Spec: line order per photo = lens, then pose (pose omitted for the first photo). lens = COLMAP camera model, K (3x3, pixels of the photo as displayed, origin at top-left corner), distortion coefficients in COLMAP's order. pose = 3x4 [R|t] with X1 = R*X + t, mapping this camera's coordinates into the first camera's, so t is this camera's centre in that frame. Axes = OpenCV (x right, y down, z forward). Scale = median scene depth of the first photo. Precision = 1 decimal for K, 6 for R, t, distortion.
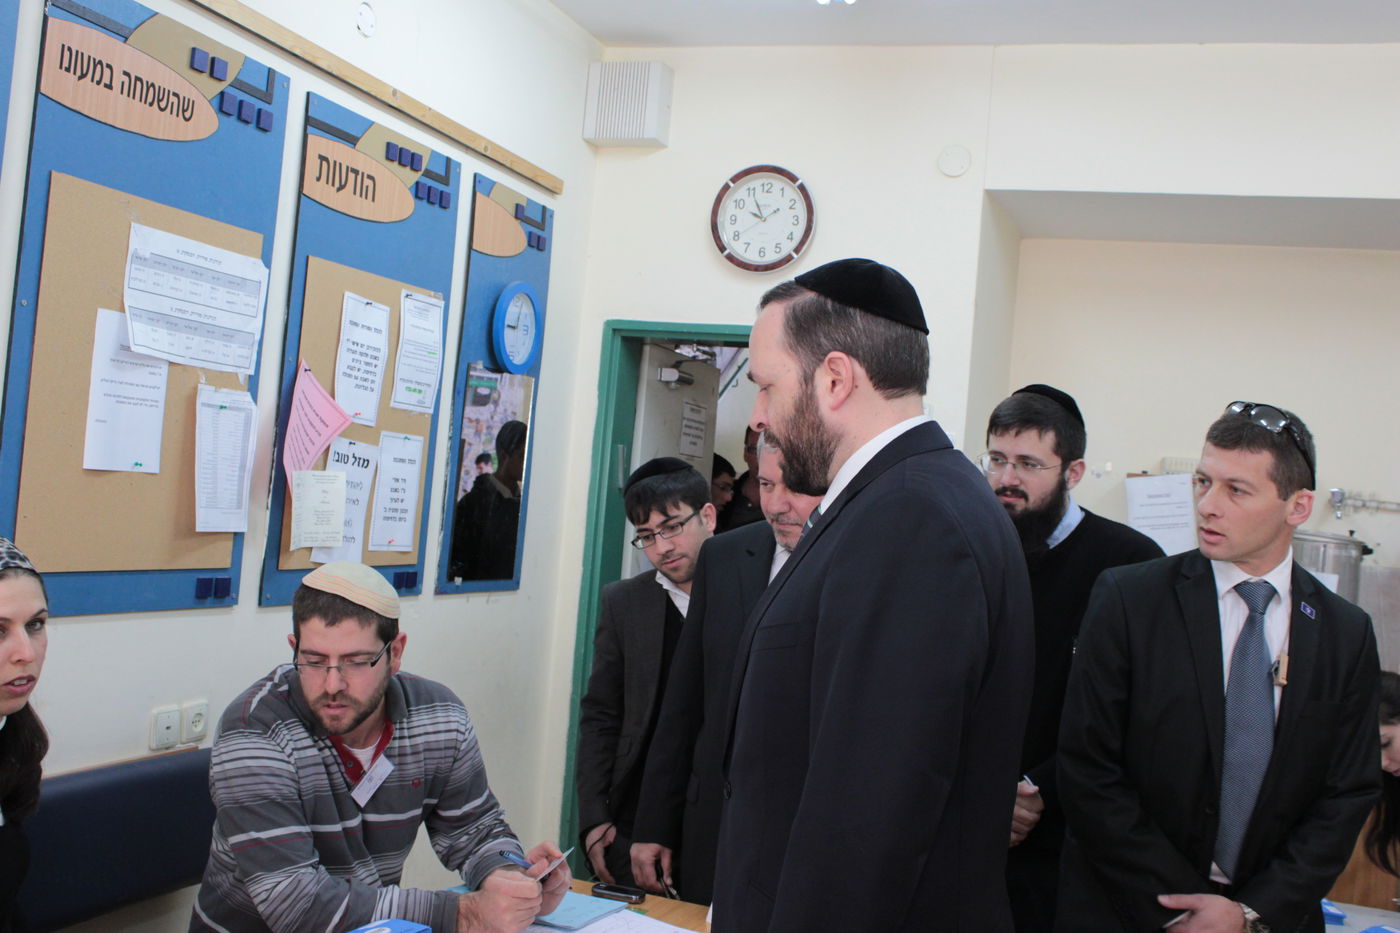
lens RADIAL K [[1463.9, 0, 697.5], [0, 1463.9, 461.3], [0, 0, 1]] dist [-0.128006, 0.173128]
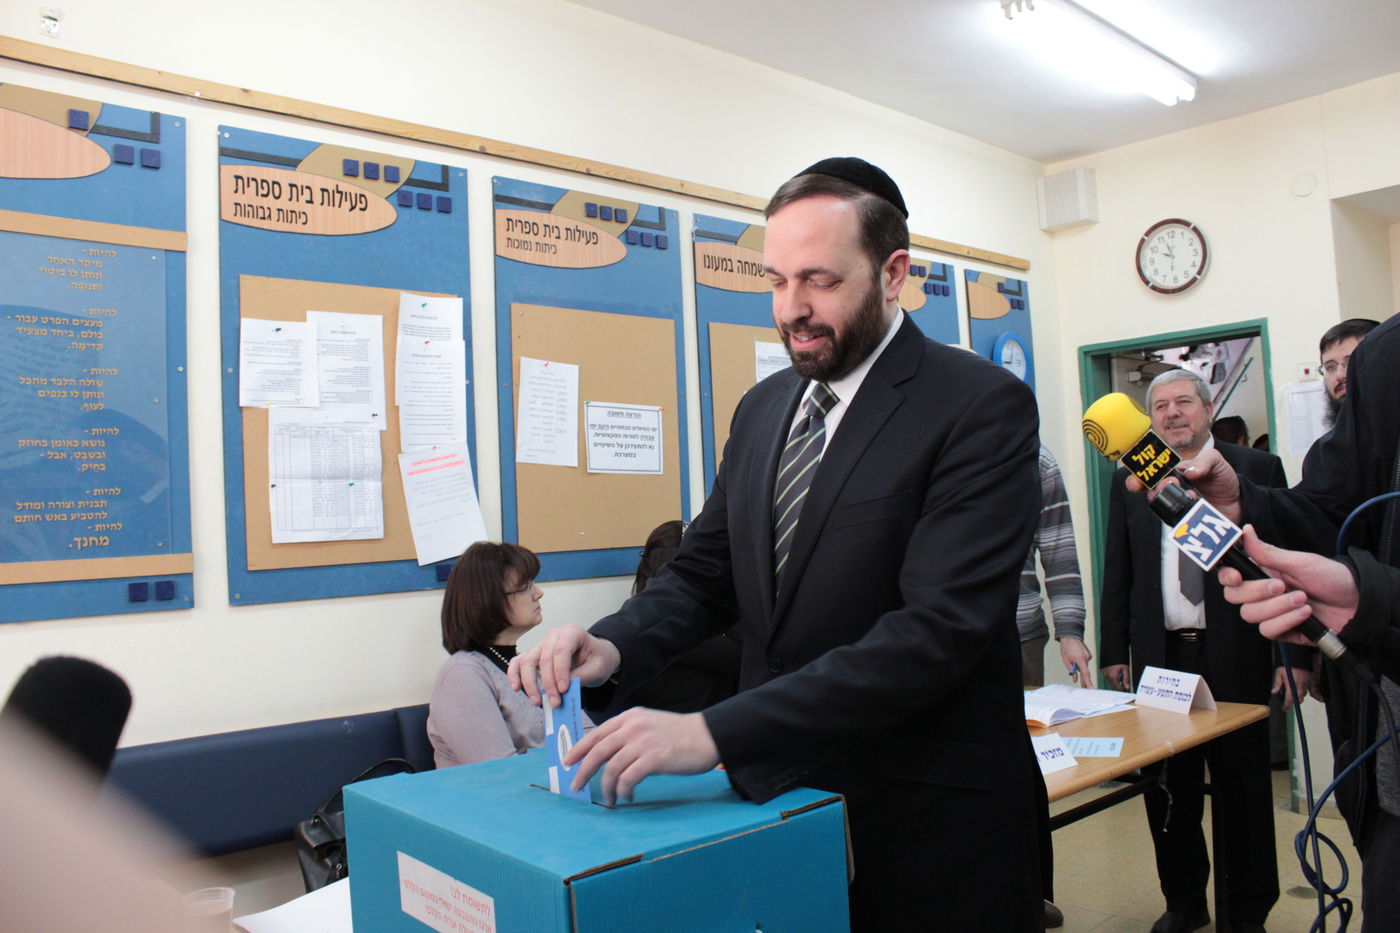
lens RADIAL K [[1149.7, 0, 702.3], [0, 1149.7, 463.9], [0, 0, 1]] dist [-0.171021, 0.151250]
pose [[0.875312, -0.152757, -0.458796, 0.148934], [0.138040, 0.988247, -0.065679, 0.057048], [0.463437, -0.005842, 0.886111, -0.244058]]
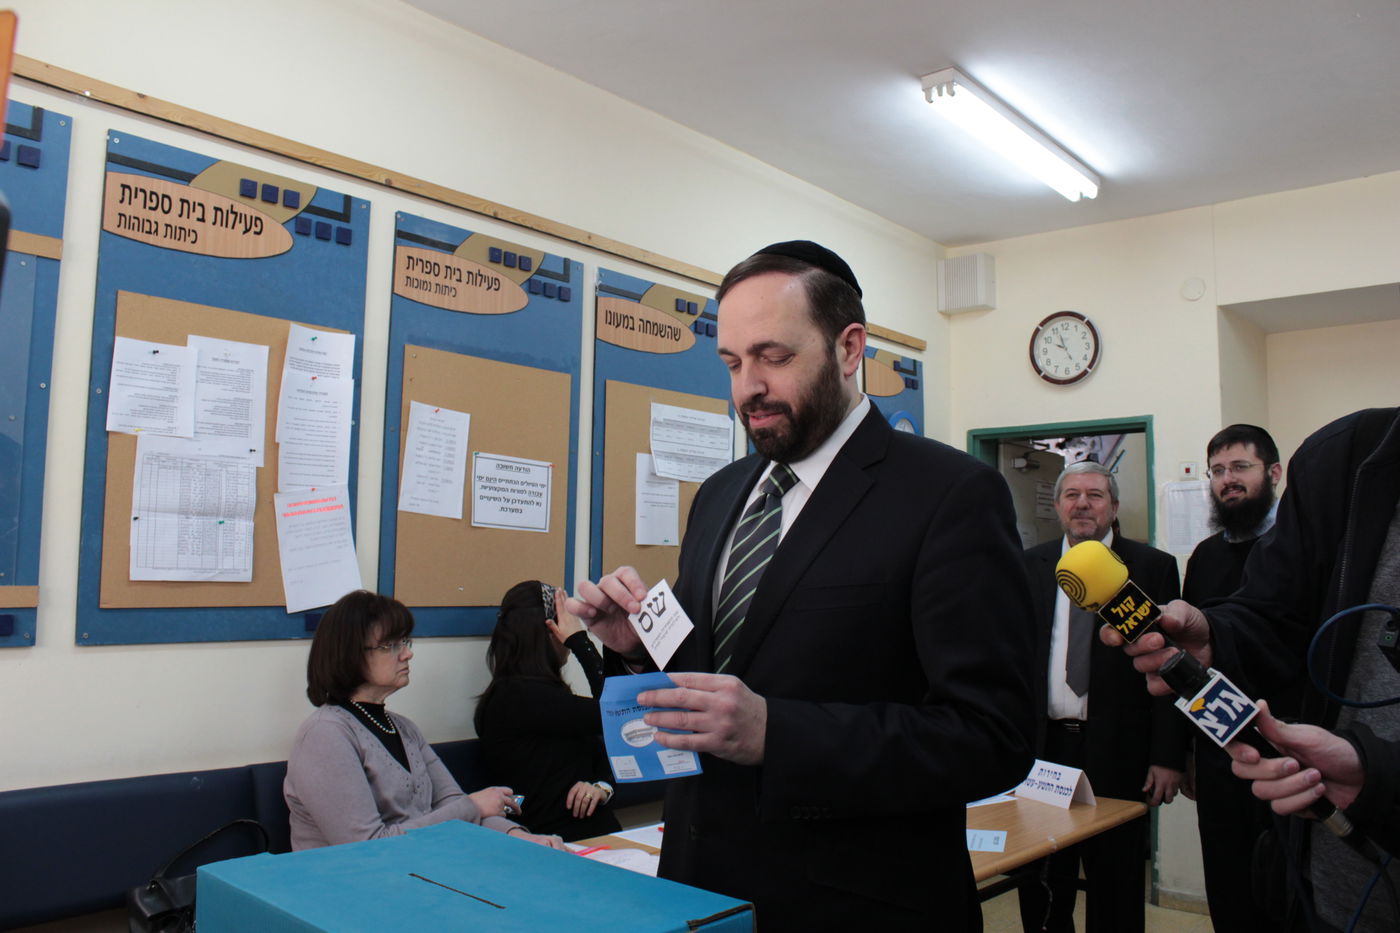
lens RADIAL K [[1152.8, 0, 699.6], [0, 1152.8, 465.0], [0, 0, 1]] dist [-0.169854, 0.151631]
pose [[0.929156, -0.109812, -0.353003, 0.122054], [0.078647, 0.991723, -0.101492, 0.046396], [0.361226, 0.066539, 0.930101, -0.229303]]
